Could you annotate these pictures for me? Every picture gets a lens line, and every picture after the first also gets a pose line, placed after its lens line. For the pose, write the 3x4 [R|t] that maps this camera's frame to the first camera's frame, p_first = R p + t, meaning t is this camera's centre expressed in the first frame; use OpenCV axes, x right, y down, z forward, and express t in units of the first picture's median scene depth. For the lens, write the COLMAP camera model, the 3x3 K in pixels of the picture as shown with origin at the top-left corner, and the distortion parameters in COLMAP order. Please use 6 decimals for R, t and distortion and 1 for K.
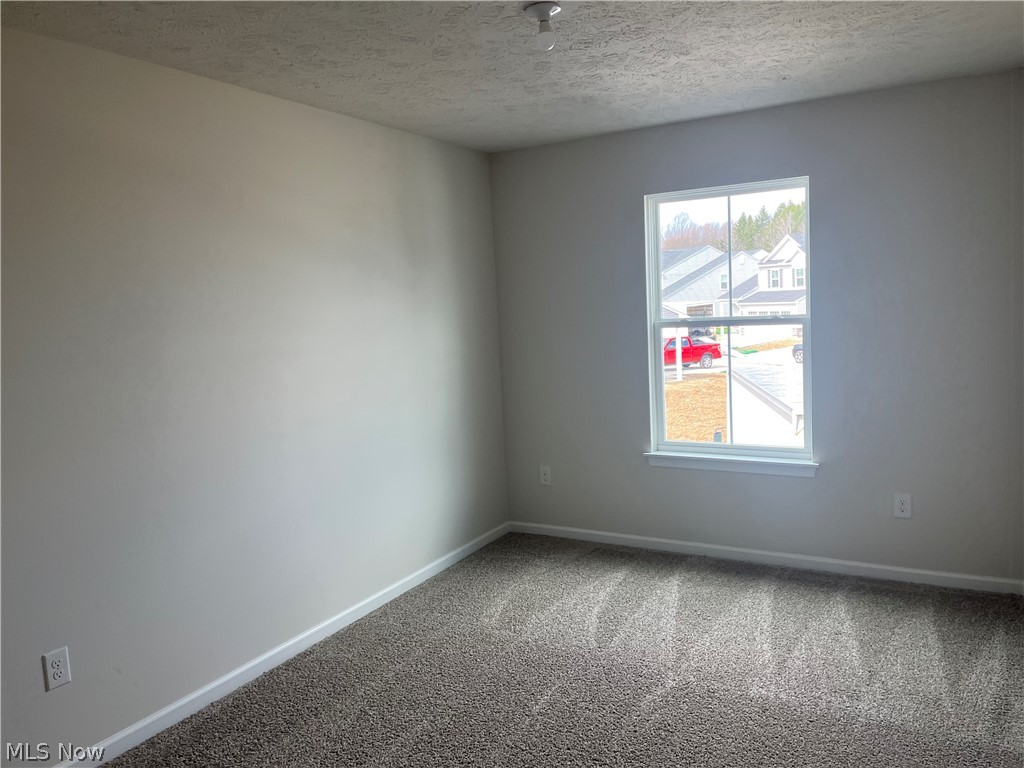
lens RADIAL K [[773.7, 0, 513.9], [0, 773.7, 378.0], [0, 0, 1]] dist [0.003289, 0.003312]
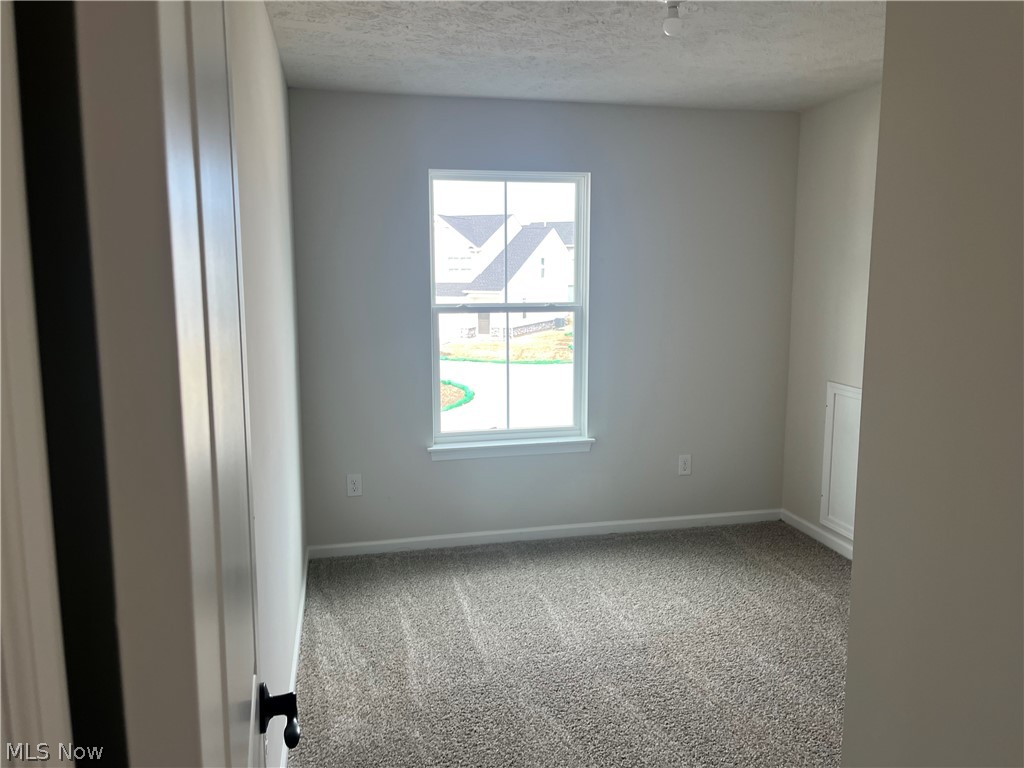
lens RADIAL K [[773.7, 0, 513.7], [0, 773.7, 390.4], [0, 0, 1]] dist [0.003289, 0.003312]
pose [[0.729585, -0.053115, 0.681825, -0.410786], [0.038581, 0.998588, 0.036508, -0.002042], [-0.682802, -0.000330, 0.730604, 0.261707]]
